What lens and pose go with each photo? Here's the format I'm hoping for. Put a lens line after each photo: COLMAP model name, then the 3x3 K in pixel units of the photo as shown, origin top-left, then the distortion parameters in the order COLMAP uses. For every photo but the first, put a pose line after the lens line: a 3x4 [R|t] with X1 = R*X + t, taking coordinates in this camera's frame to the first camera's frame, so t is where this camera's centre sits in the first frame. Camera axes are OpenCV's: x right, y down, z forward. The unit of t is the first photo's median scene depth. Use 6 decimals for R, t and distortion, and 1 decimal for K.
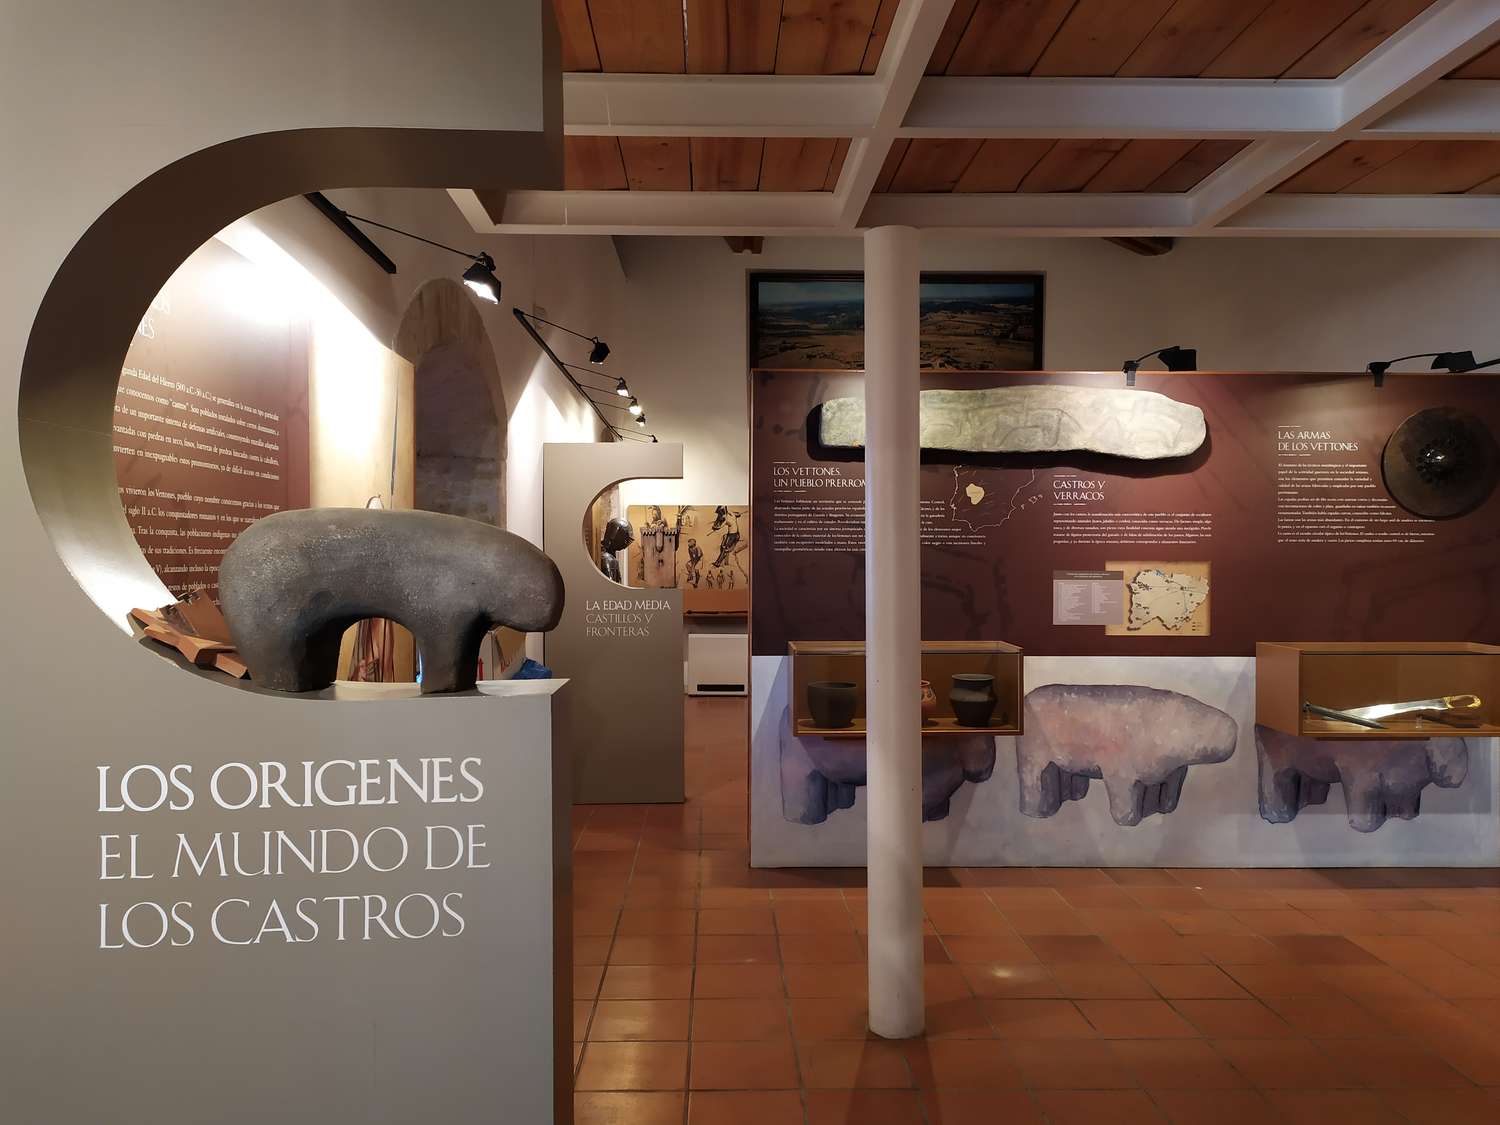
lens RADIAL K [[1073.5, 0, 755.0], [0, 1073.5, 557.2], [0, 0, 1]] dist [0.069227, -0.045236]
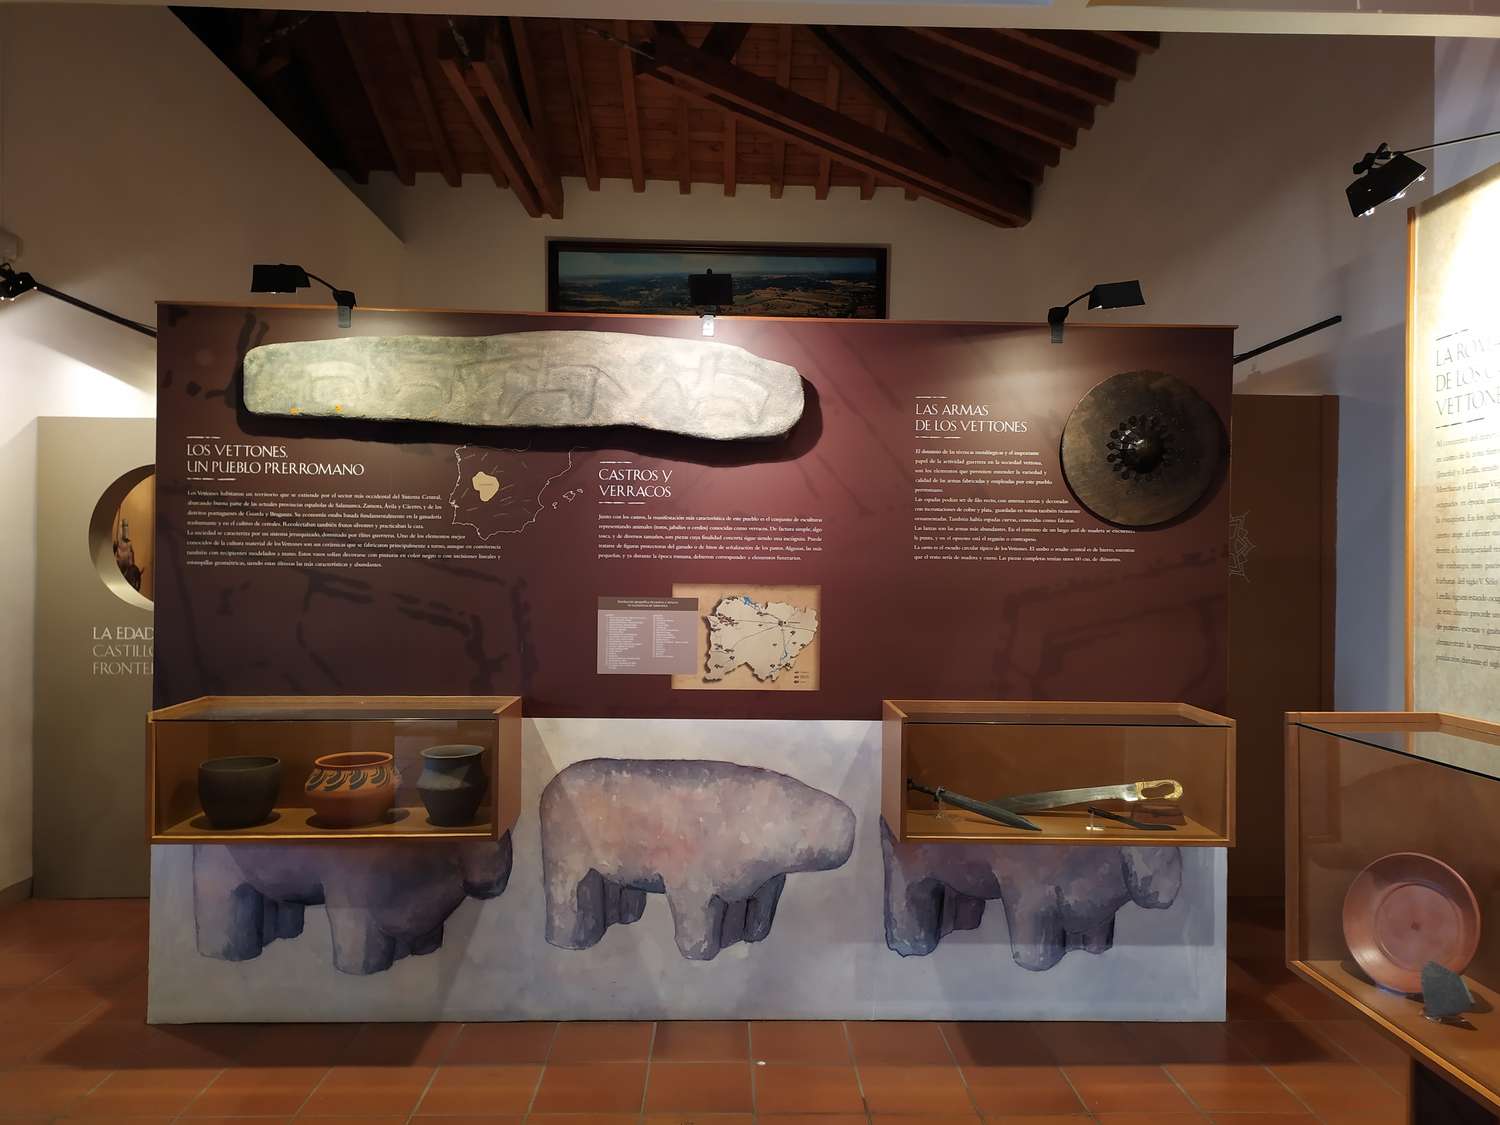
lens RADIAL K [[1073.5, 0, 746.5], [0, 1073.5, 560.2], [0, 0, 1]] dist [0.069227, -0.045236]
pose [[0.999934, 0.009635, -0.006214, 0.376295], [-0.009657, 0.999947, -0.003461, -0.009923], [0.006180, 0.003520, 0.999975, 0.297383]]
